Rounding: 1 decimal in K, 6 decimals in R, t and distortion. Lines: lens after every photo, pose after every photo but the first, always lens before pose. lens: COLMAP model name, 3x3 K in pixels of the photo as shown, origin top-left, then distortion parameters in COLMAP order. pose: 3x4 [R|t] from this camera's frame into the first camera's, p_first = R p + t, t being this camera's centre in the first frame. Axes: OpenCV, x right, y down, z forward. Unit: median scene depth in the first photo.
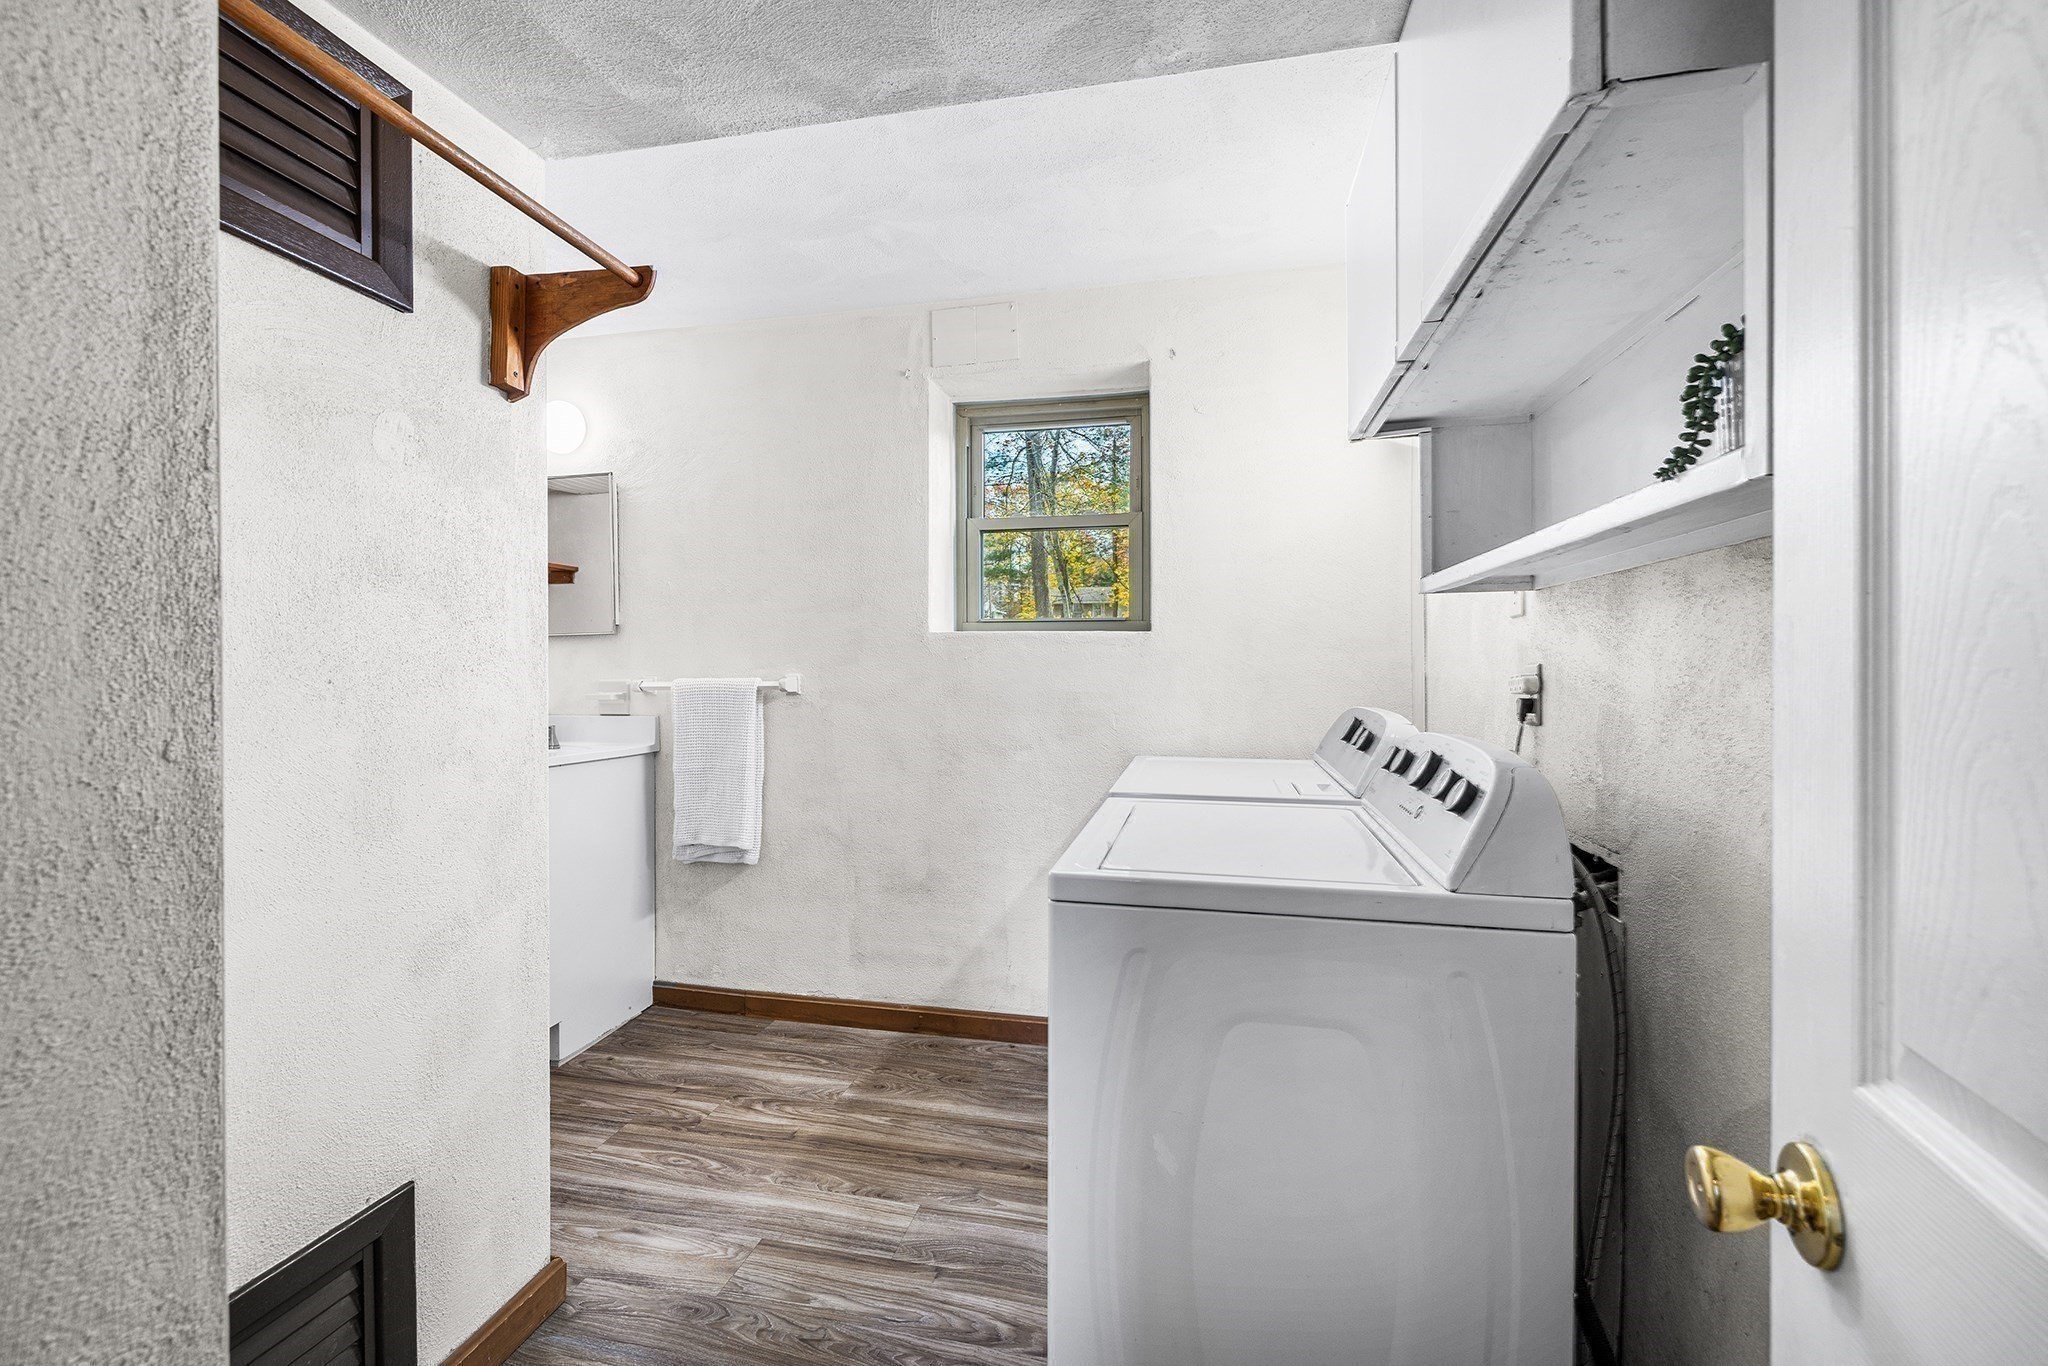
lens RADIAL K [[881.6, 0, 1018.8], [0, 881.6, 673.3], [0, 0, 1]] dist [-0.001371, -0.000065]
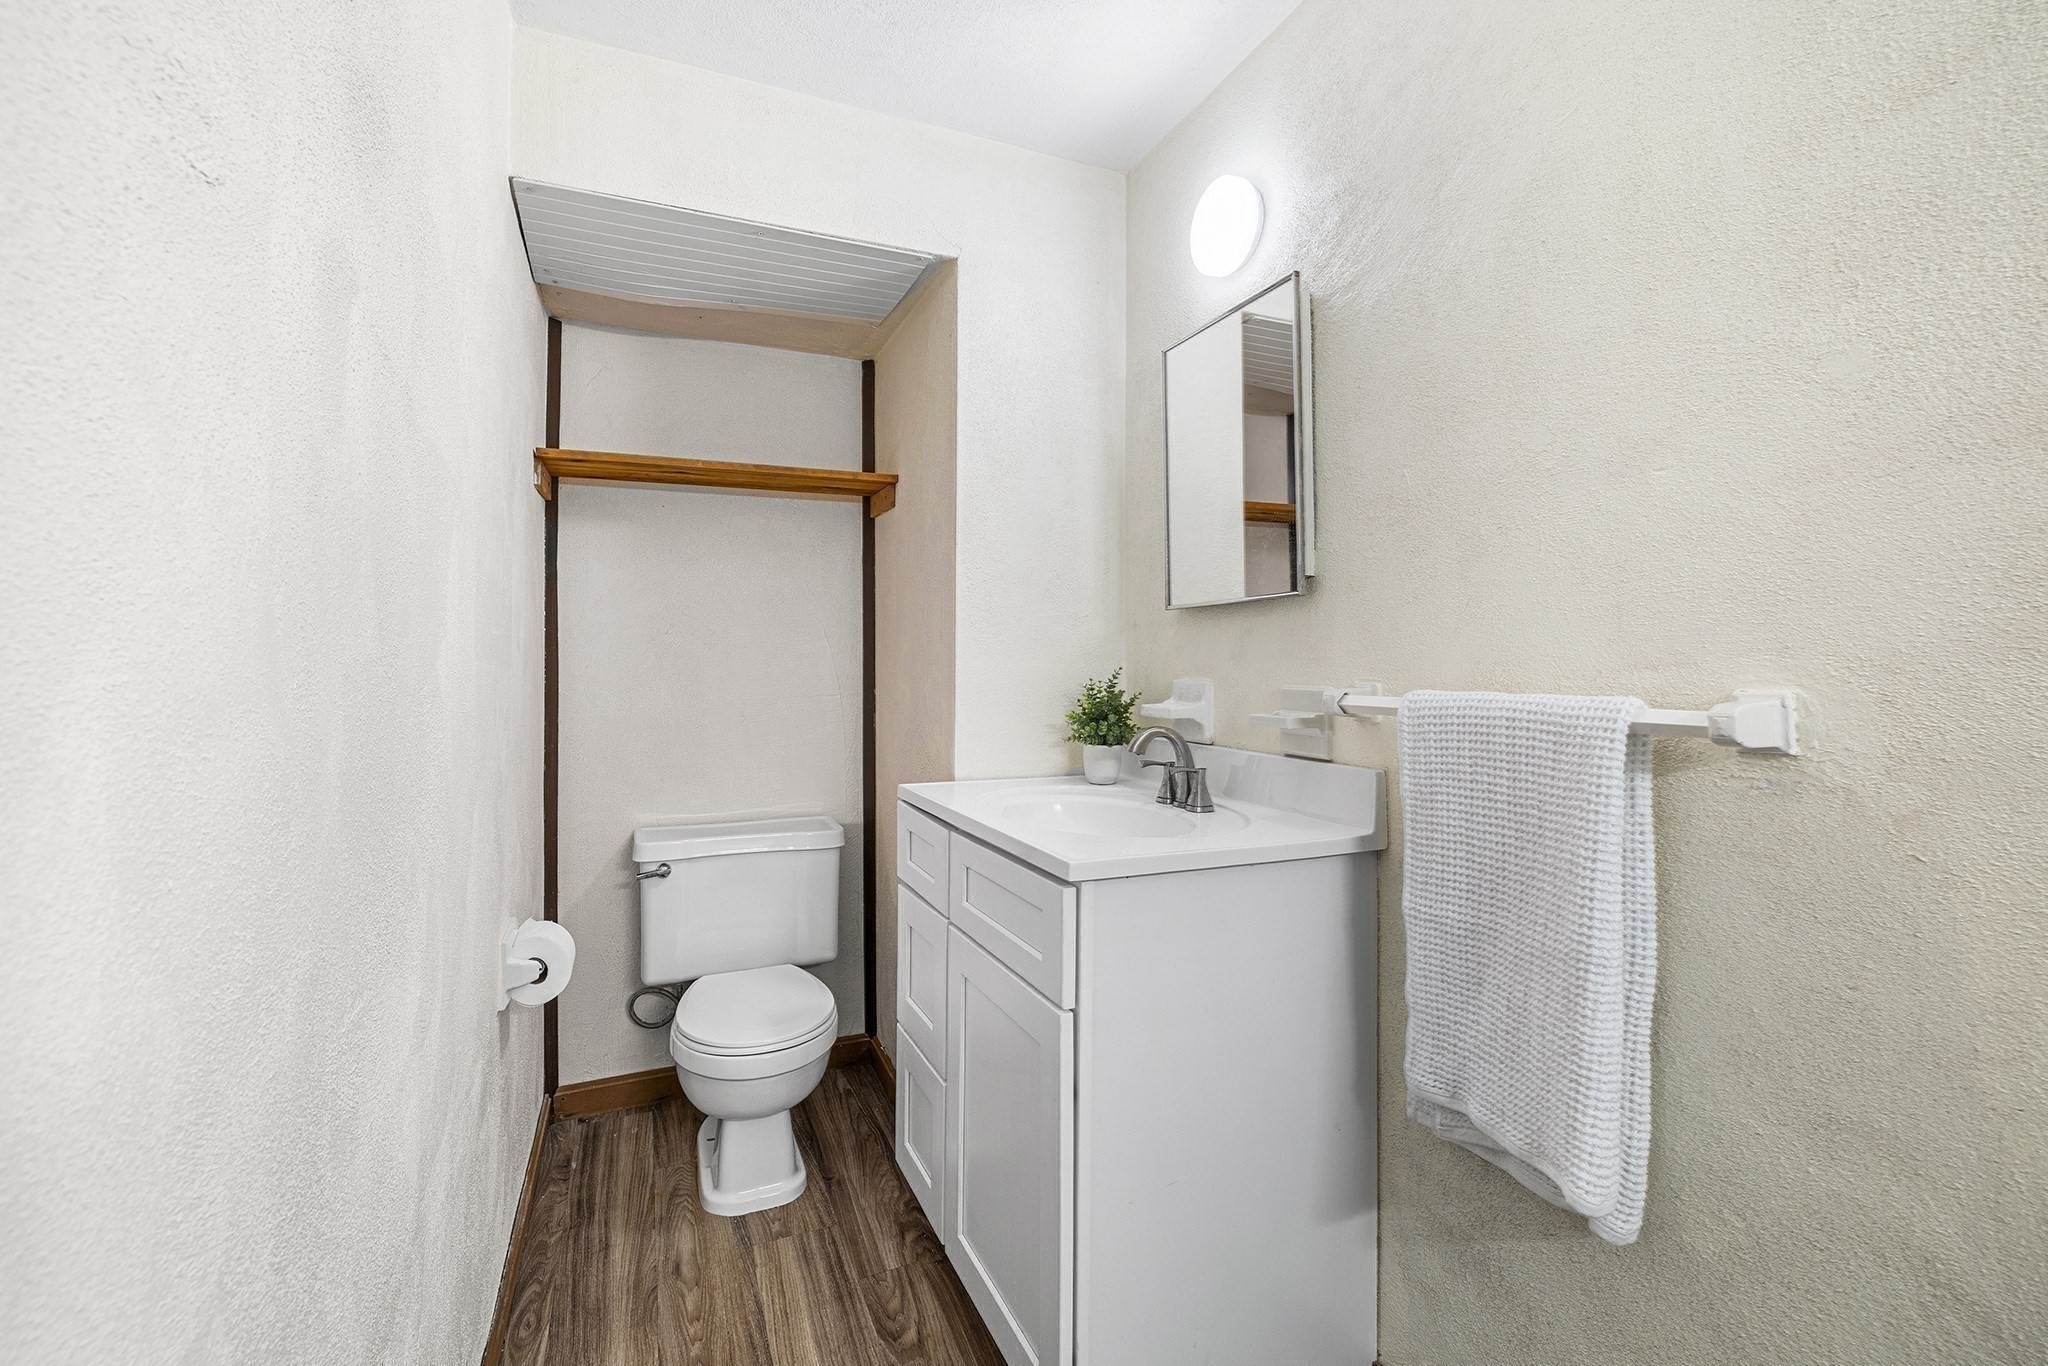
lens RADIAL K [[881.6, 0, 1004.4], [0, 881.6, 644.3], [0, 0, 1]] dist [-0.001371, -0.000065]
pose [[0.571167, -0.011238, -0.820757, -0.154437], [-0.007791, 0.999787, -0.019111, -0.006291], [0.820797, 0.017310, 0.570958, 0.601643]]
